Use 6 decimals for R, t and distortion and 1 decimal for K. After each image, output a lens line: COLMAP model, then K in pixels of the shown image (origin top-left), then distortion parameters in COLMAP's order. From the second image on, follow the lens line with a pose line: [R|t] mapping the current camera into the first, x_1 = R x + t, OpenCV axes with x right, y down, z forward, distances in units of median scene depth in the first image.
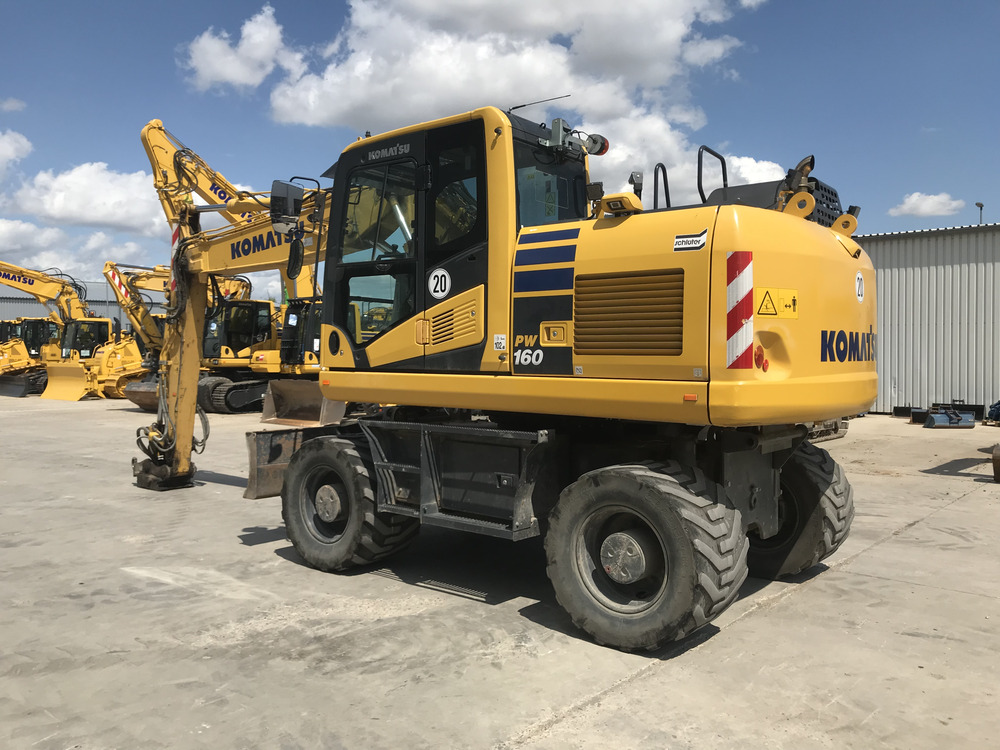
lens RADIAL K [[822.7, 0, 500.2], [0, 822.7, 373.1], [0, 0, 1]] dist [0.028109, -0.021590]
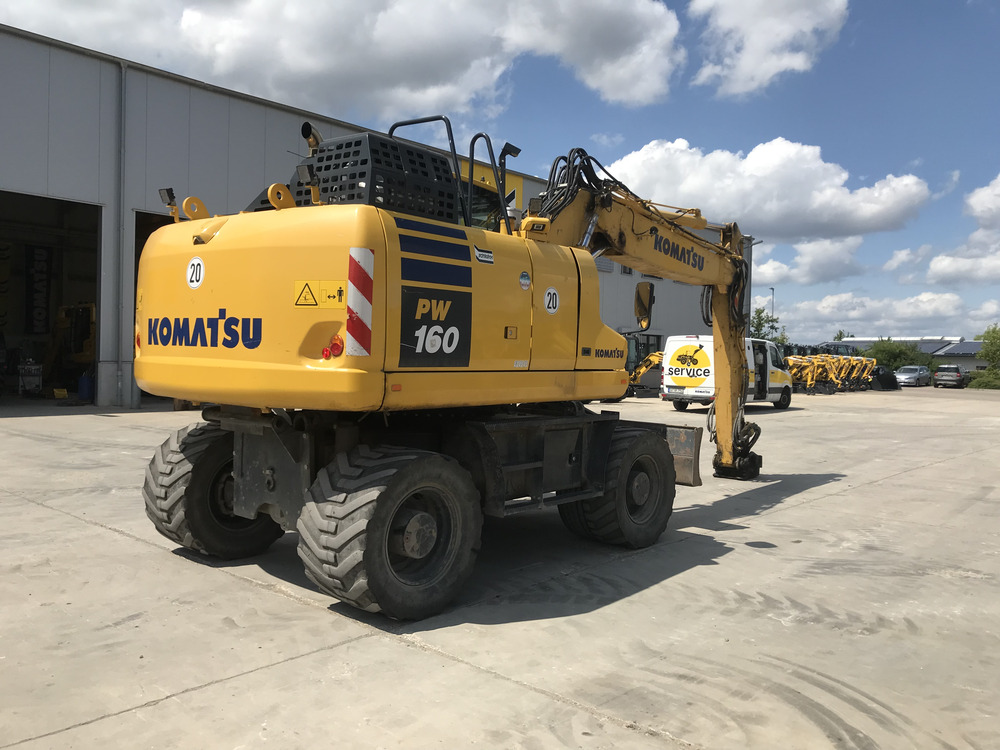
lens RADIAL K [[822.7, 0, 506.0], [0, 822.7, 374.5], [0, 0, 1]] dist [0.028109, -0.021590]
pose [[-0.002339, 0.028711, -0.999585, 1.609661], [-0.054950, 0.998074, 0.028796, -0.033973], [0.998486, 0.054995, -0.000757, 1.545696]]
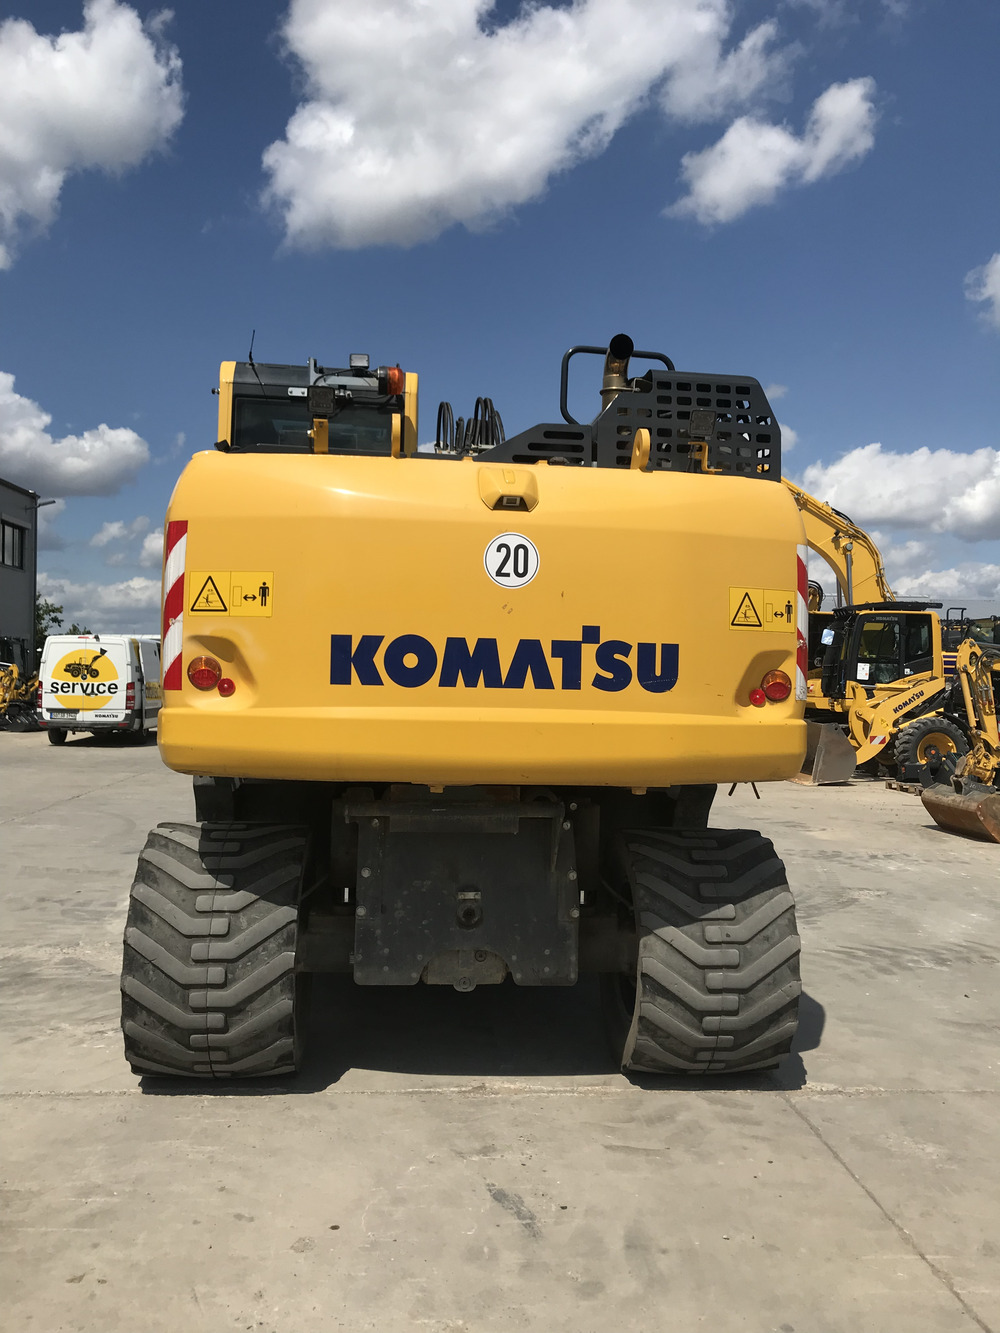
lens RADIAL K [[1096.6, 0, 498.6], [0, 1096.6, 660.7], [0, 0, 1]] dist [0.028109, -0.021590]
pose [[0.711682, 0.008044, -0.702456, 1.075216], [-0.040871, 0.998715, -0.029971, -0.012432], [0.701312, 0.050040, 0.711096, 0.508326]]
